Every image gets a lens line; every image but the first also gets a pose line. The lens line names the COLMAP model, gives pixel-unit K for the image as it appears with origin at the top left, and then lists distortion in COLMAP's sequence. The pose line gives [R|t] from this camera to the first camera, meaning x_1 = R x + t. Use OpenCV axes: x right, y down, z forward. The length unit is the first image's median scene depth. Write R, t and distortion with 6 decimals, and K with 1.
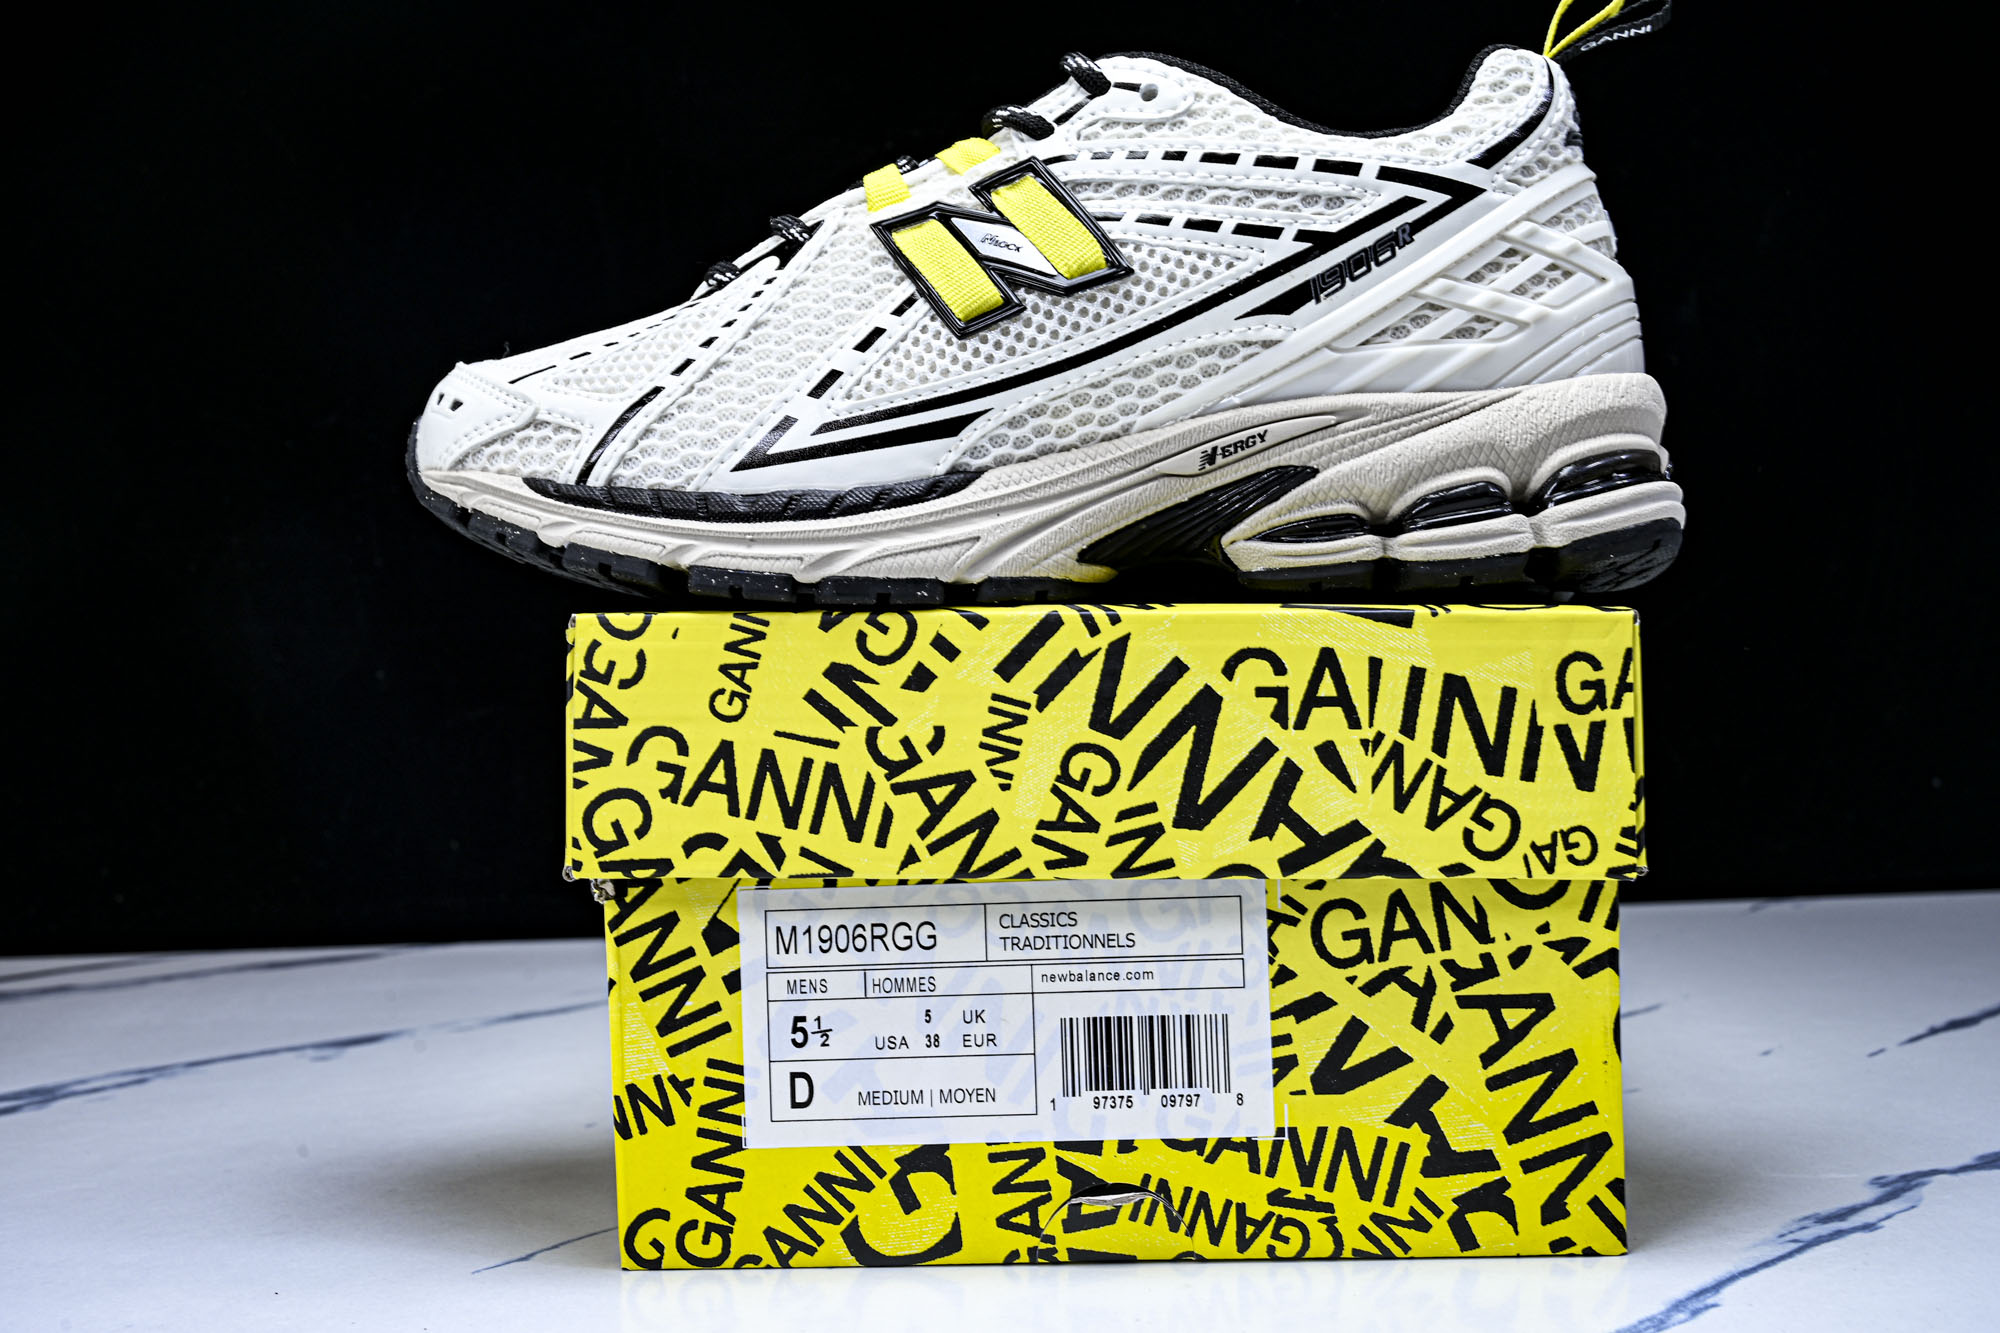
lens RADIAL K [[2520.5, 0, 980.3], [0, 2520.5, 631.4], [0, 0, 1]] dist [0.017099, 0.000000]
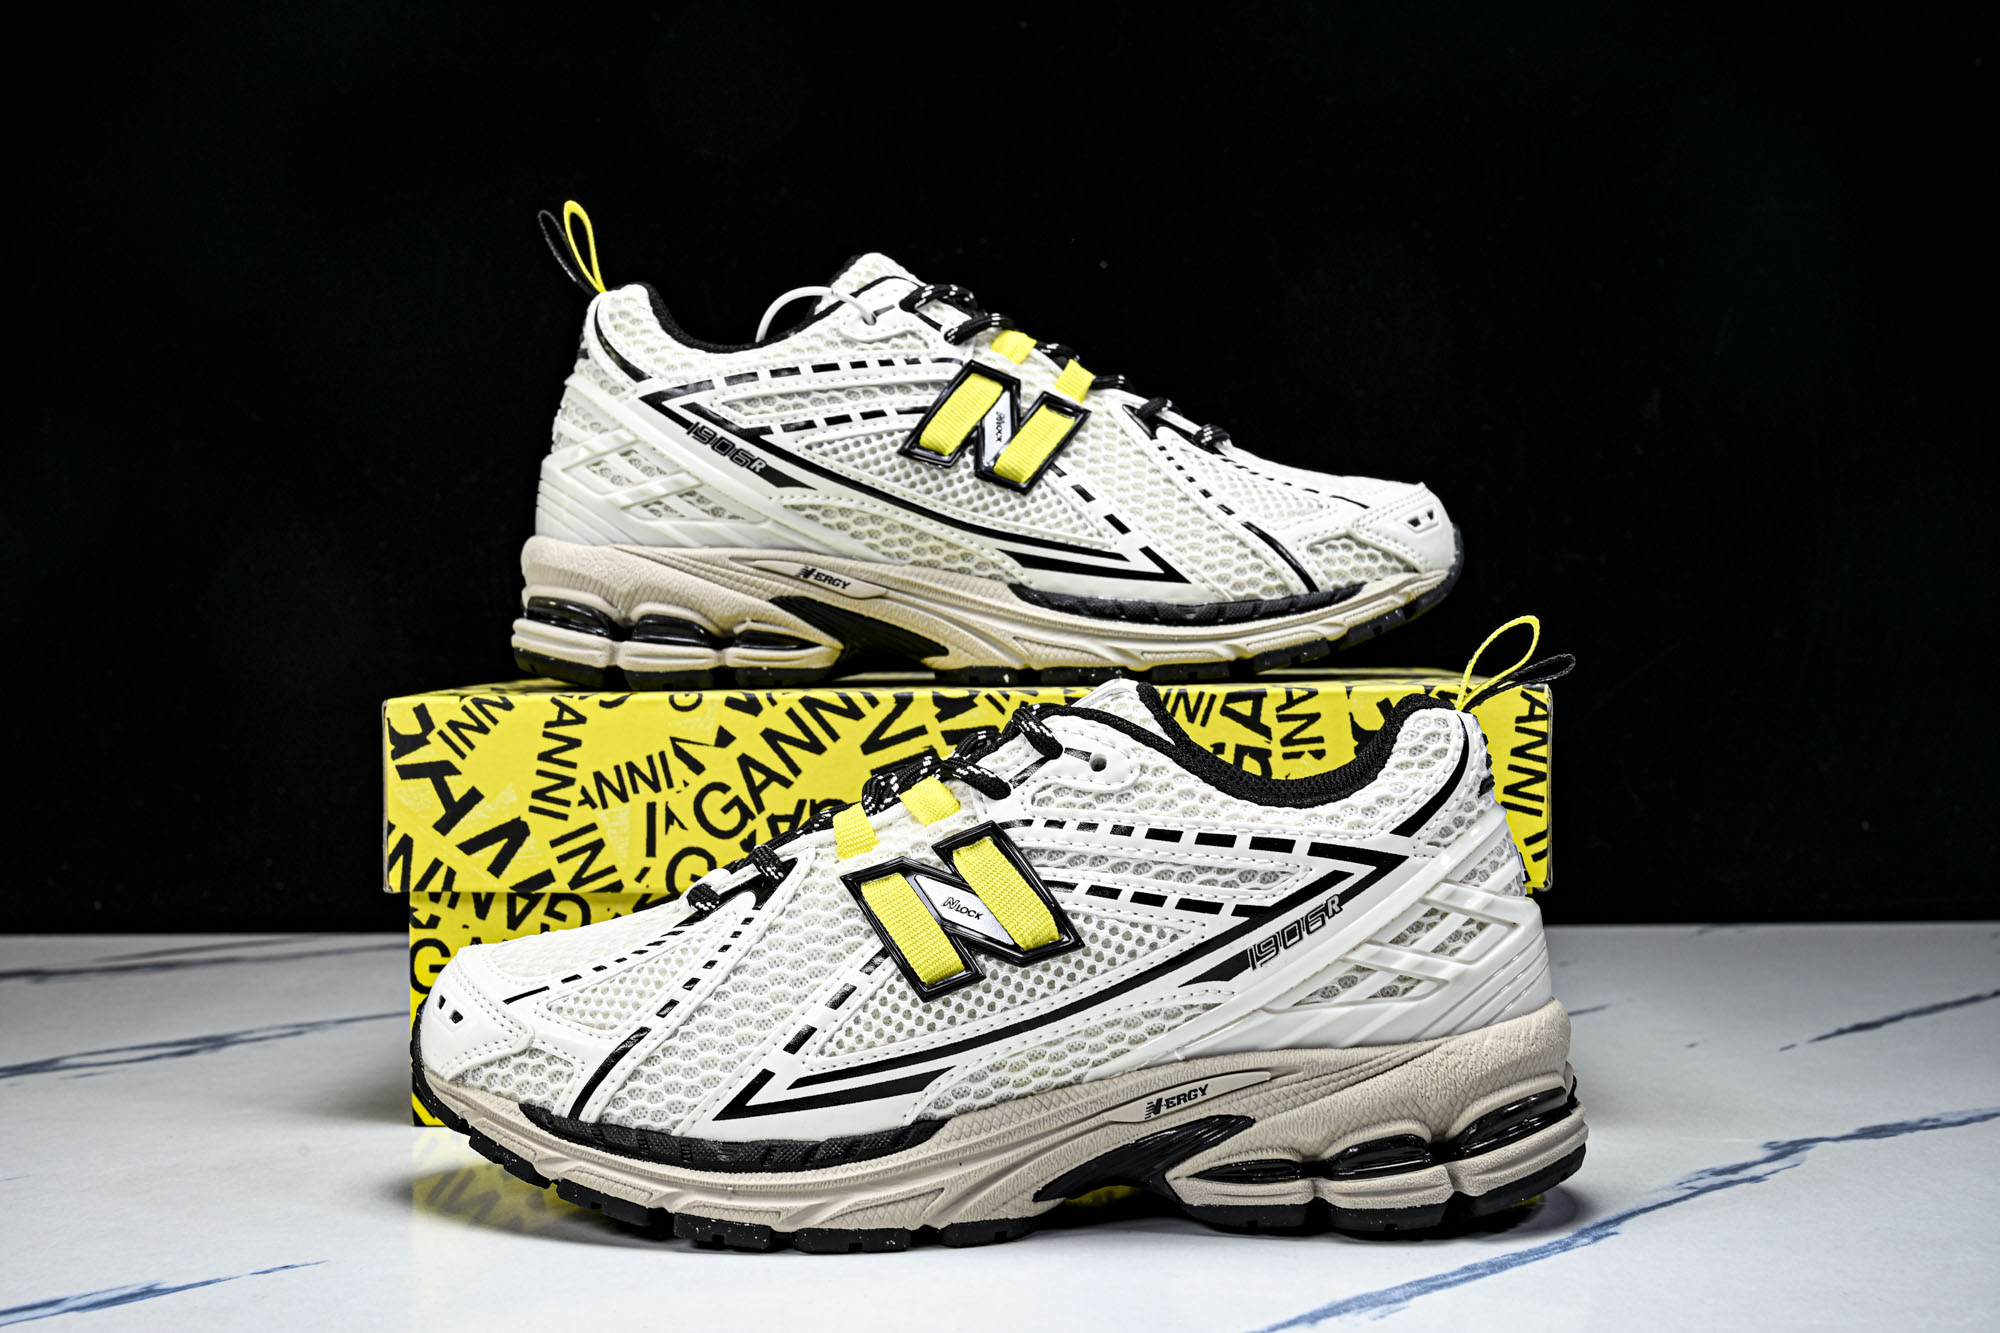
lens RADIAL K [[2394.6, 0, 969.7], [0, 2394.6, 629.7], [0, 0, 1]] dist [-0.019395, 0.000000]
pose [[0.999831, -0.002387, 0.018216, -0.006961], [0.002172, 0.999928, 0.011792, -0.285541], [-0.018243, -0.011751, 0.999765, -0.025664]]
